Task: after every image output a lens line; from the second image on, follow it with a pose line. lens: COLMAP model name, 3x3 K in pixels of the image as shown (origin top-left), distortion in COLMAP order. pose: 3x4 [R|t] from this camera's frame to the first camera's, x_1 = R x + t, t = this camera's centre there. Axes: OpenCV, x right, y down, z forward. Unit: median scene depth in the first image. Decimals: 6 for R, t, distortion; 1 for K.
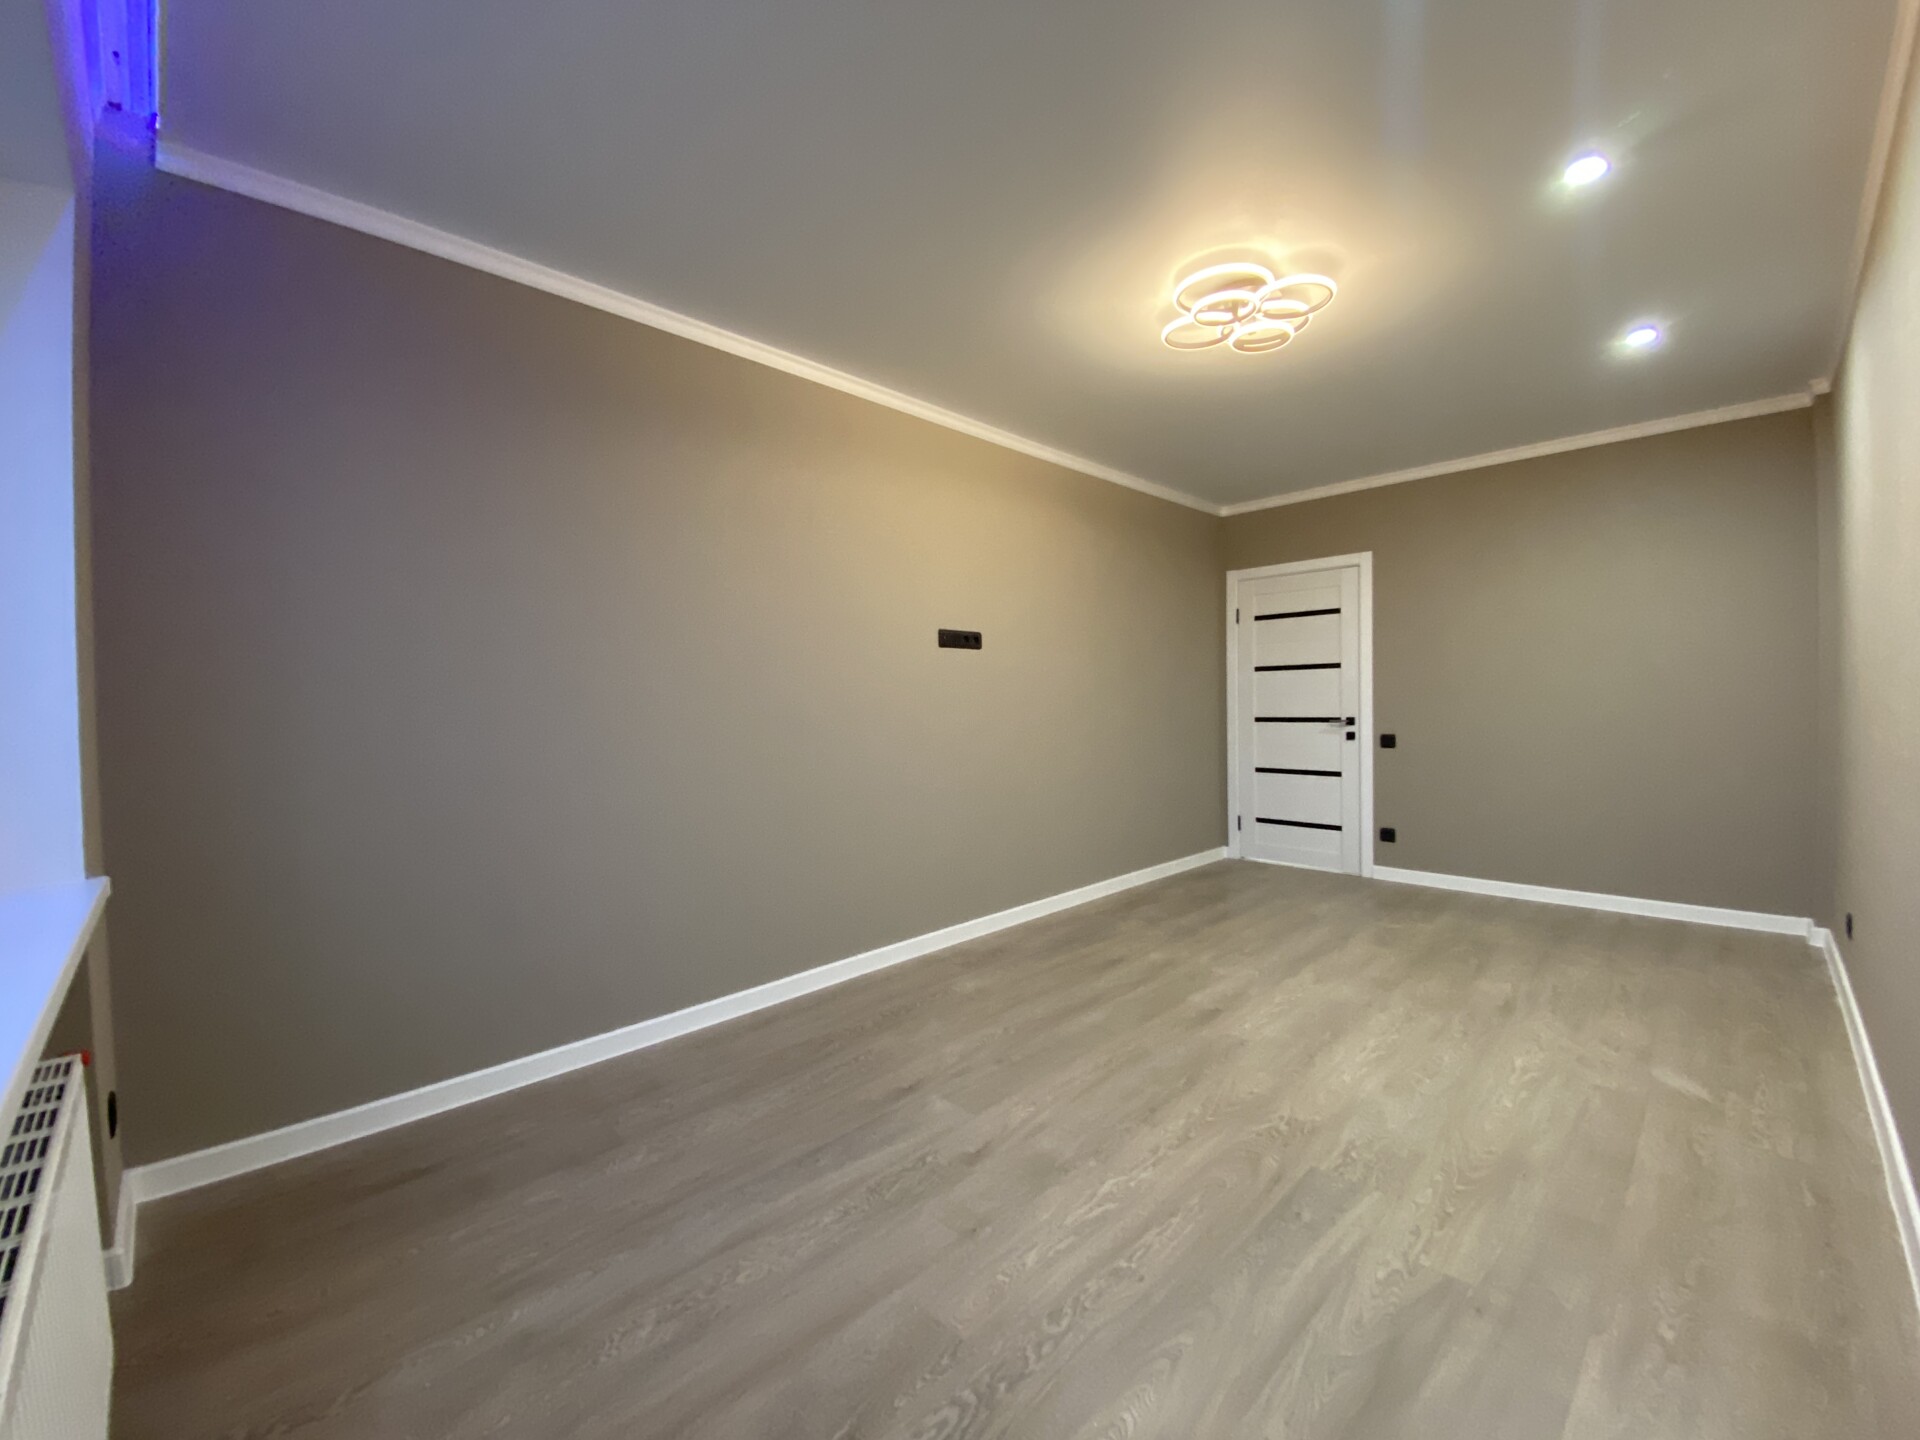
lens RADIAL K [[784.8, 0, 960.1], [0, 784.8, 719.0], [0, 0, 1]] dist [0.001691, -0.000287]
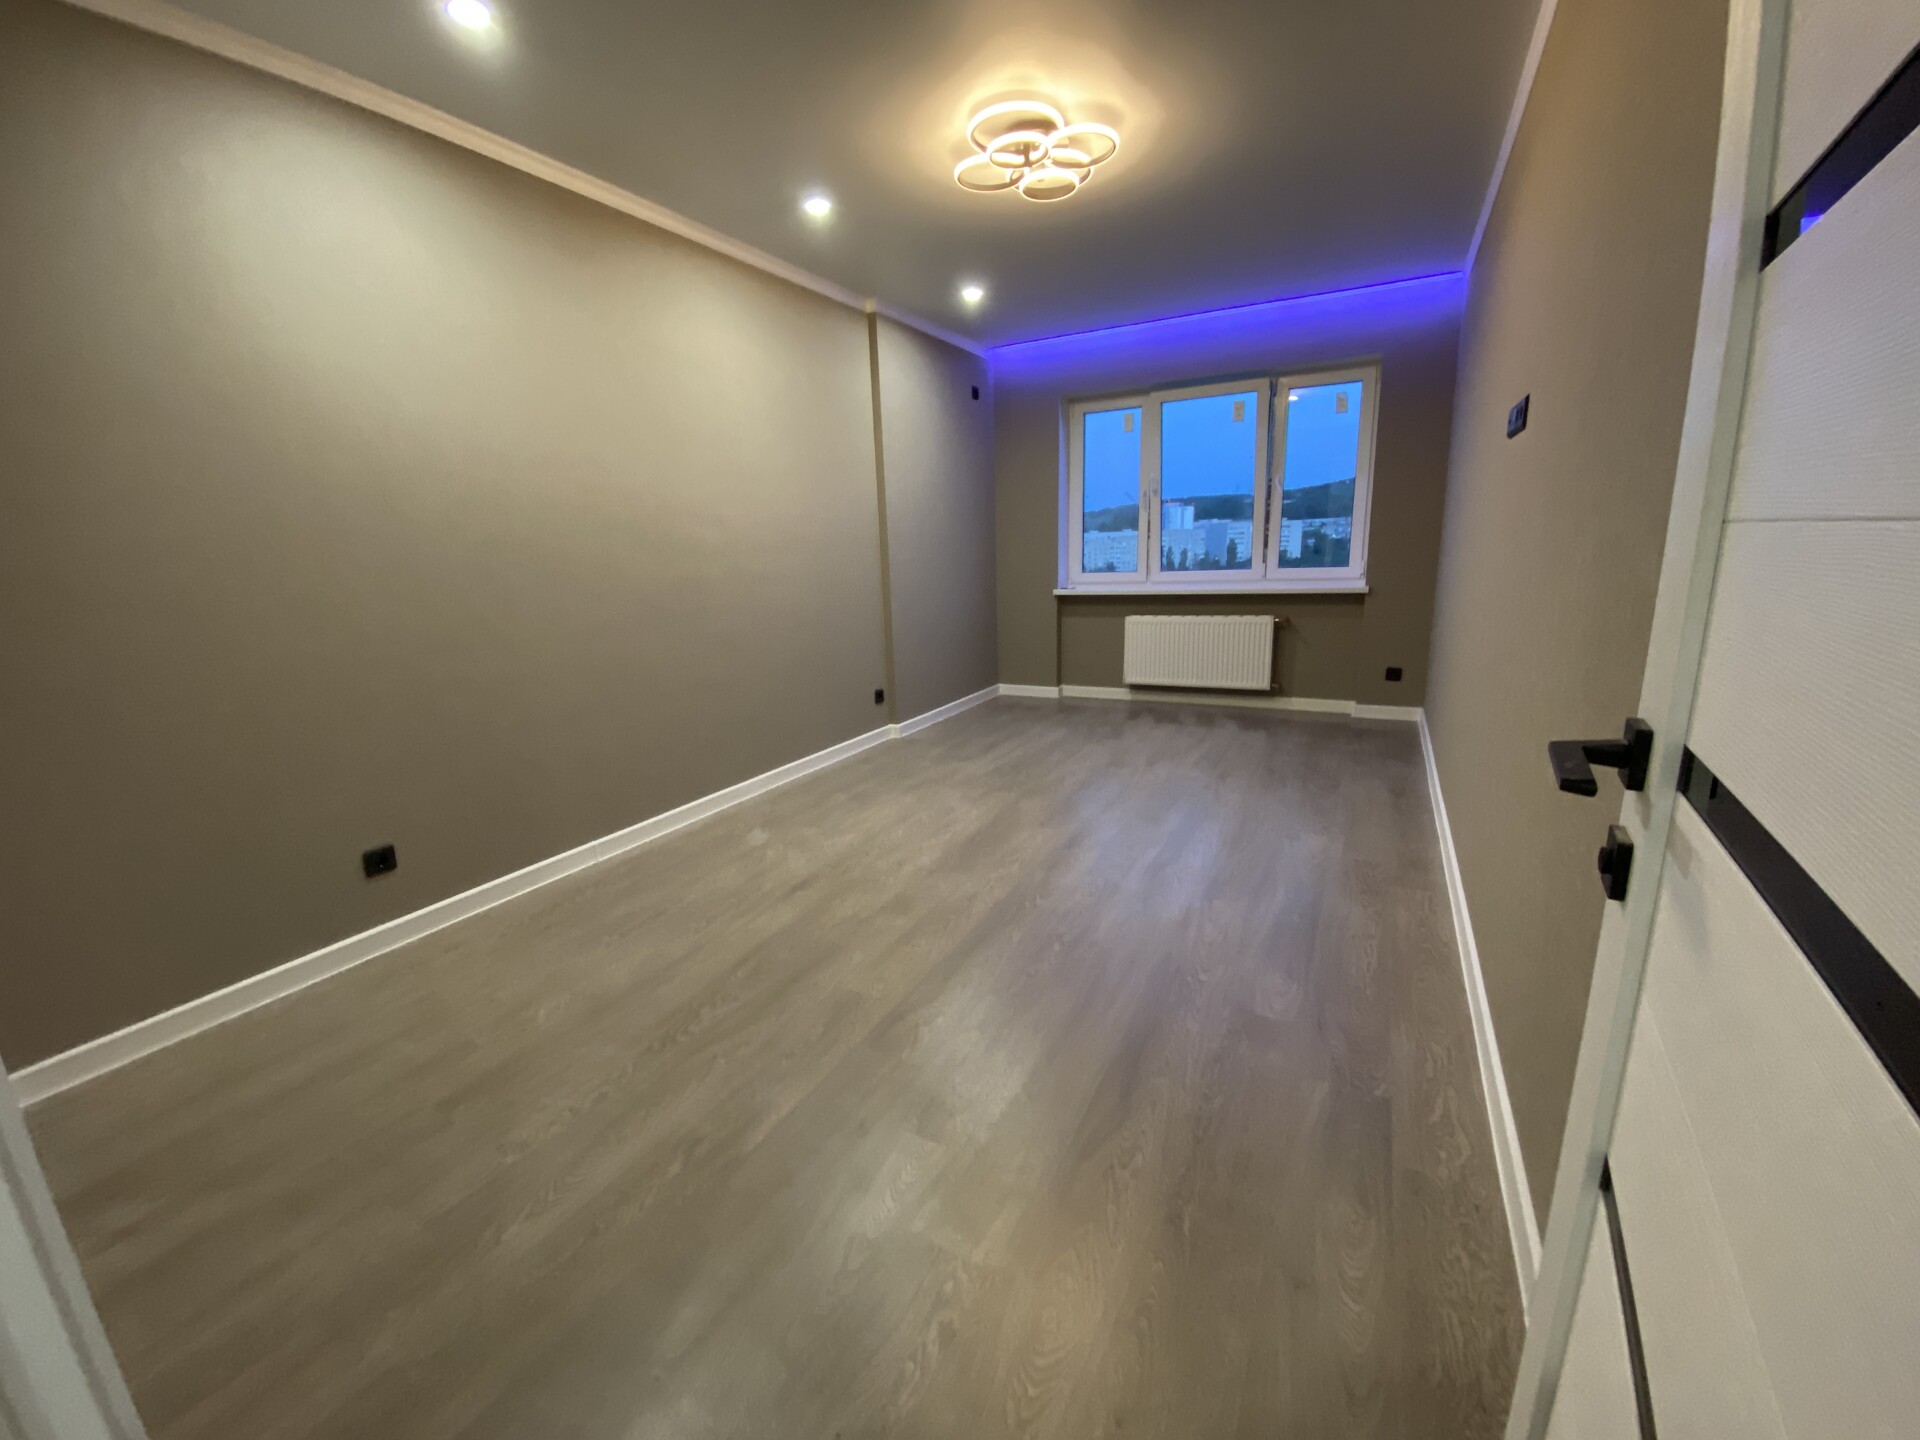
lens RADIAL K [[784.8, 0, 960.9], [0, 784.8, 724.8], [0, 0, 1]] dist [0.001691, -0.000287]
pose [[-0.952447, 0.115766, -0.281857, 0.854245], [0.041179, 0.965433, 0.257378, -0.082845], [0.301910, 0.233532, -0.924291, 2.172301]]
